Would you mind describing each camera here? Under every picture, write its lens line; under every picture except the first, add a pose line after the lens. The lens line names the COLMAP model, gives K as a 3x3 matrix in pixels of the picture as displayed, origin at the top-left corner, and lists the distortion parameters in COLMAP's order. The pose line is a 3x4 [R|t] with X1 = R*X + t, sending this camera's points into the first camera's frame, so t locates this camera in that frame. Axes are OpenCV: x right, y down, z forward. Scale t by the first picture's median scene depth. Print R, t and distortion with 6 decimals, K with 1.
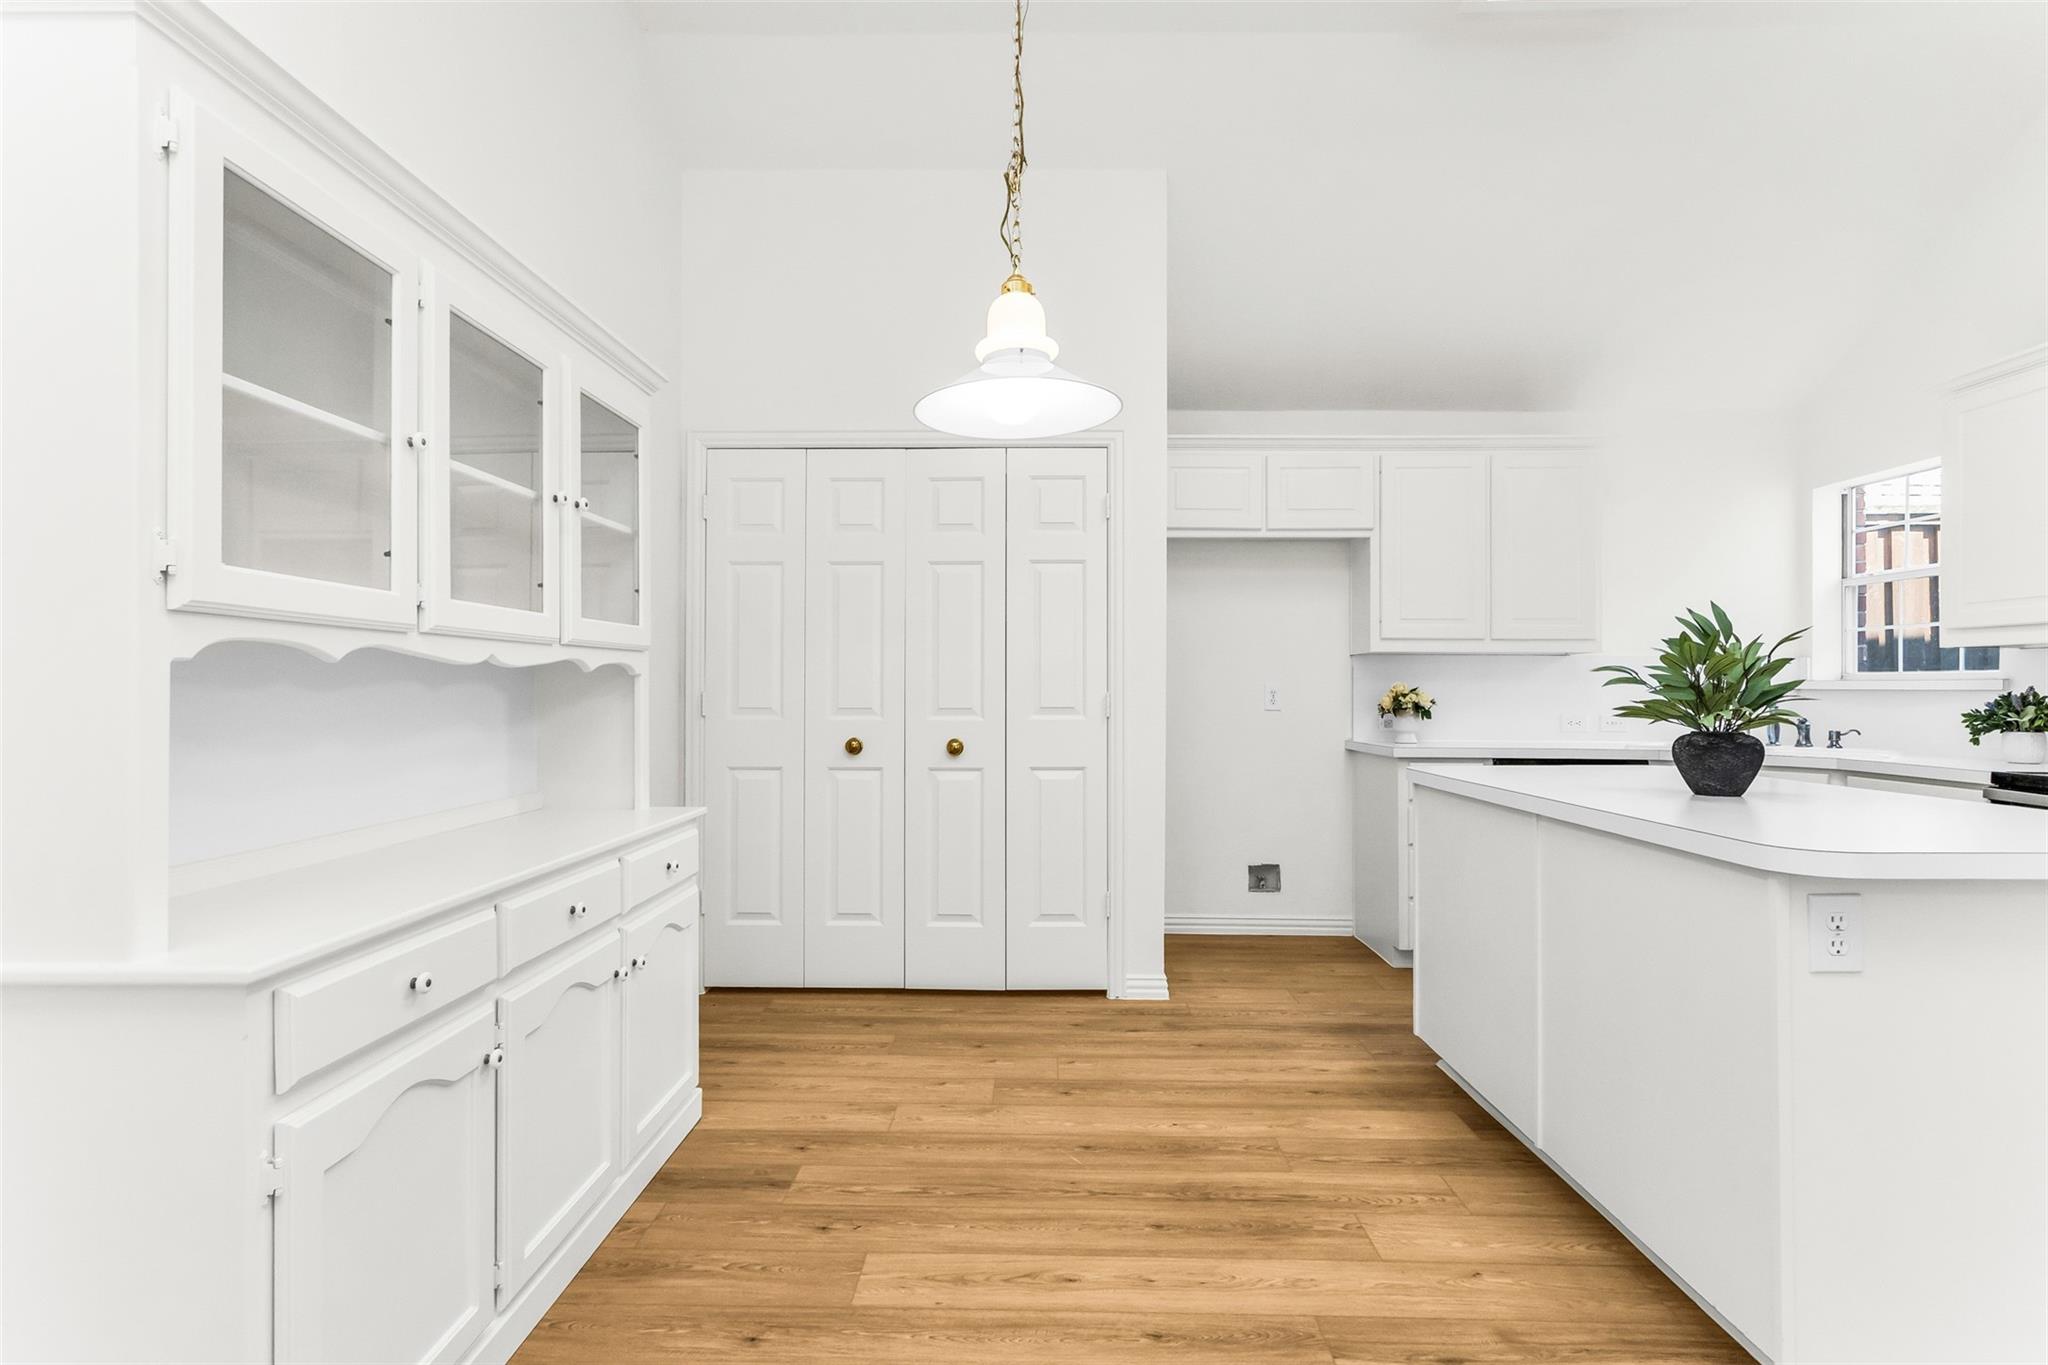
lens RADIAL K [[985.2, 0, 1024.0], [0, 985.2, 682.5], [0, 0, 1]] dist [0.002259, 0.001334]
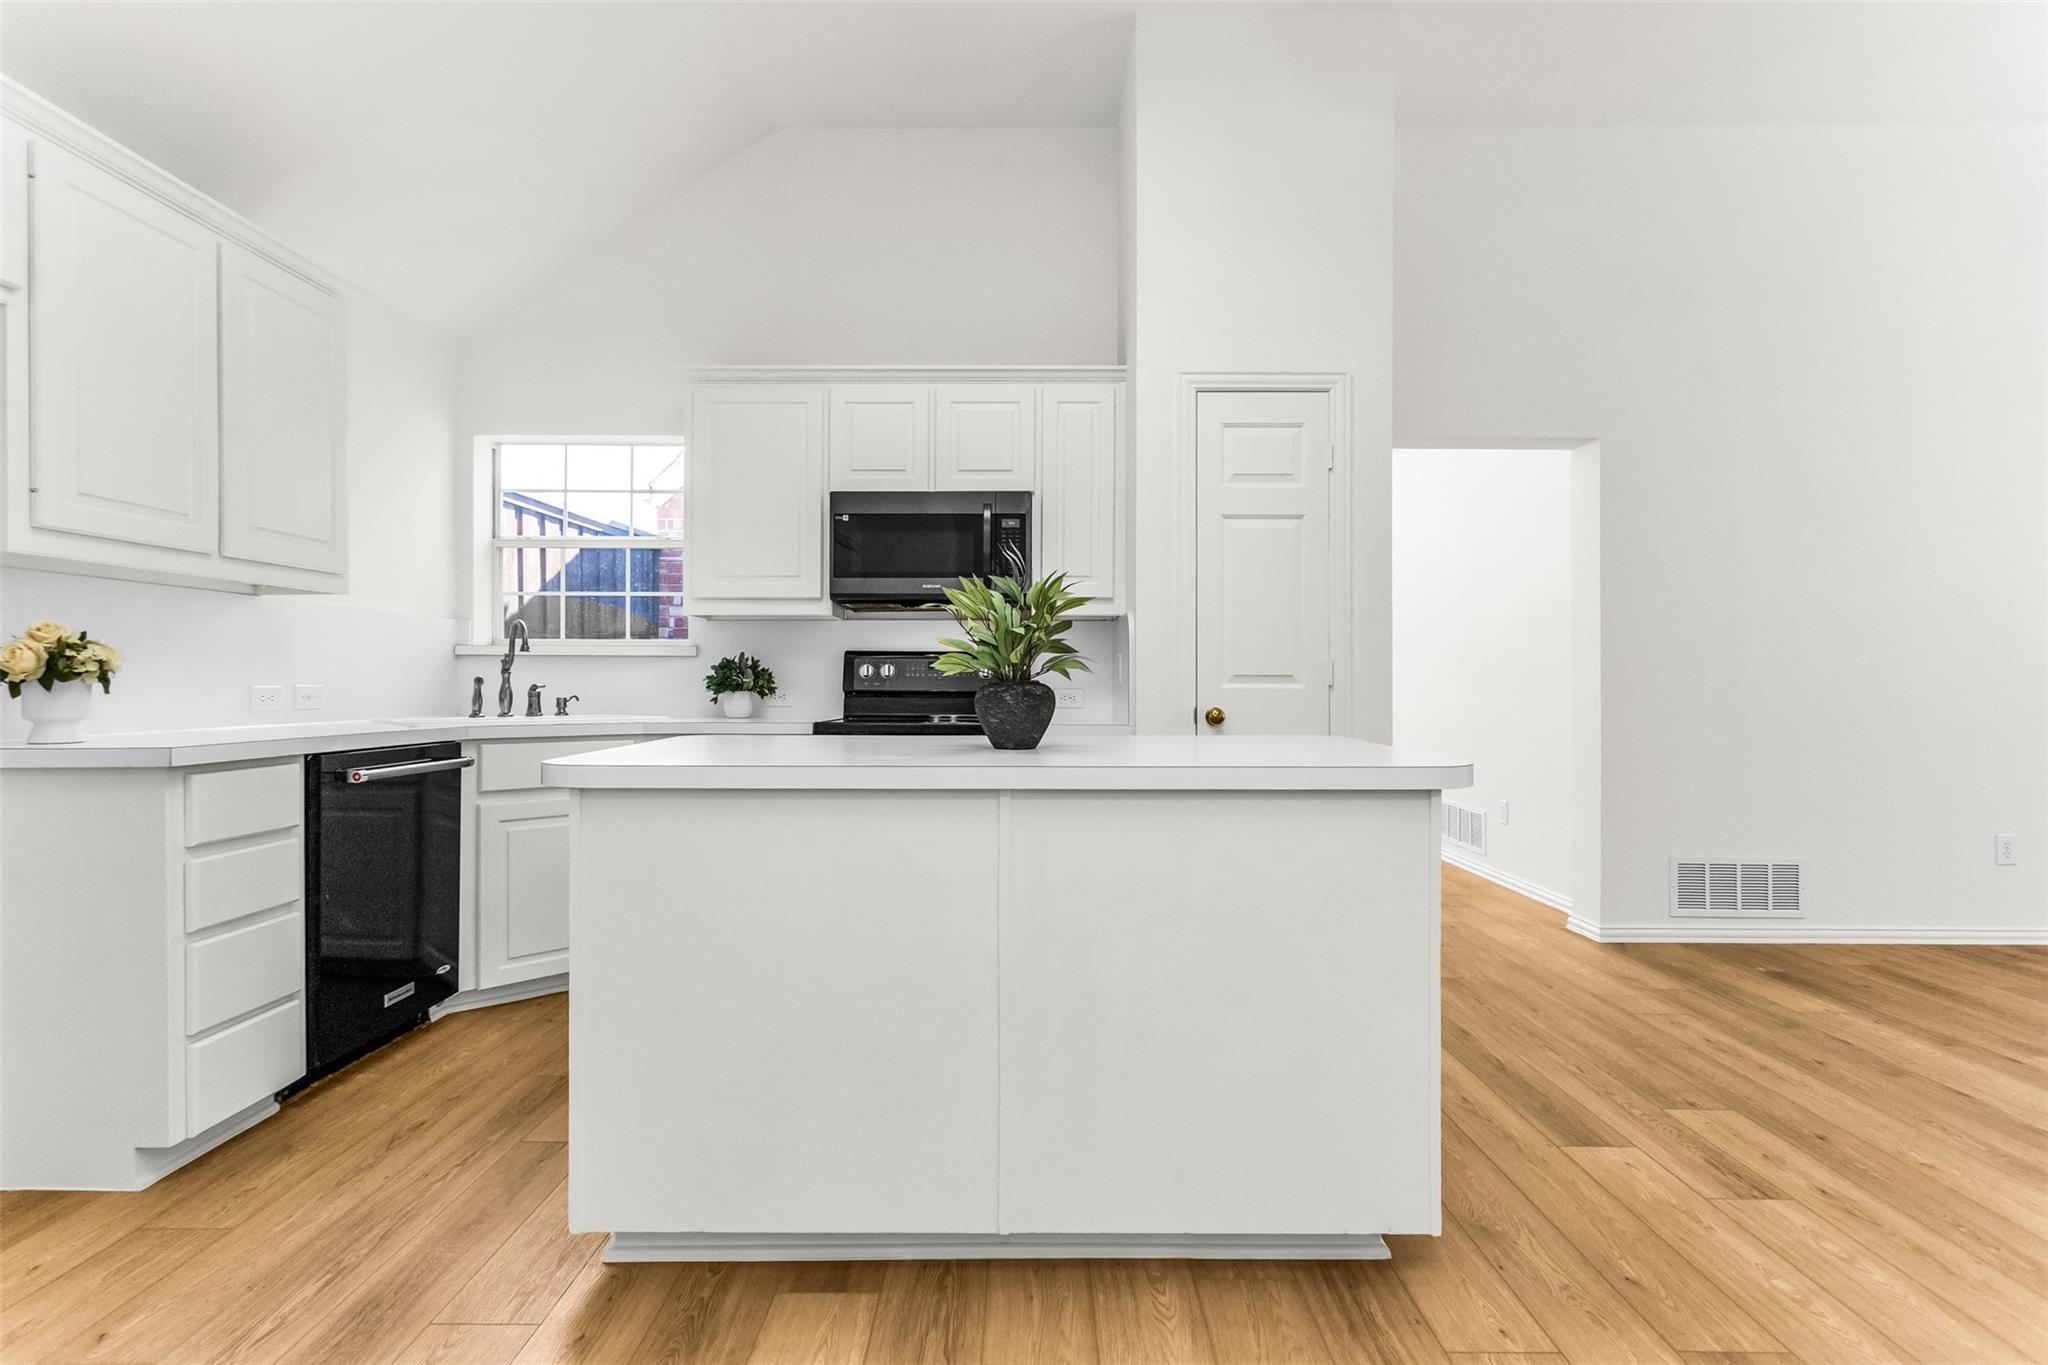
lens RADIAL K [[985.2, 0, 1024.0], [0, 985.2, 682.5], [0, 0, 1]] dist [0.002259, 0.001334]
pose [[-0.012932, -0.005868, 0.999899, -0.150844], [-0.008583, 0.999947, 0.005757, 0.029474], [-0.999880, -0.008507, -0.012982, 0.654604]]
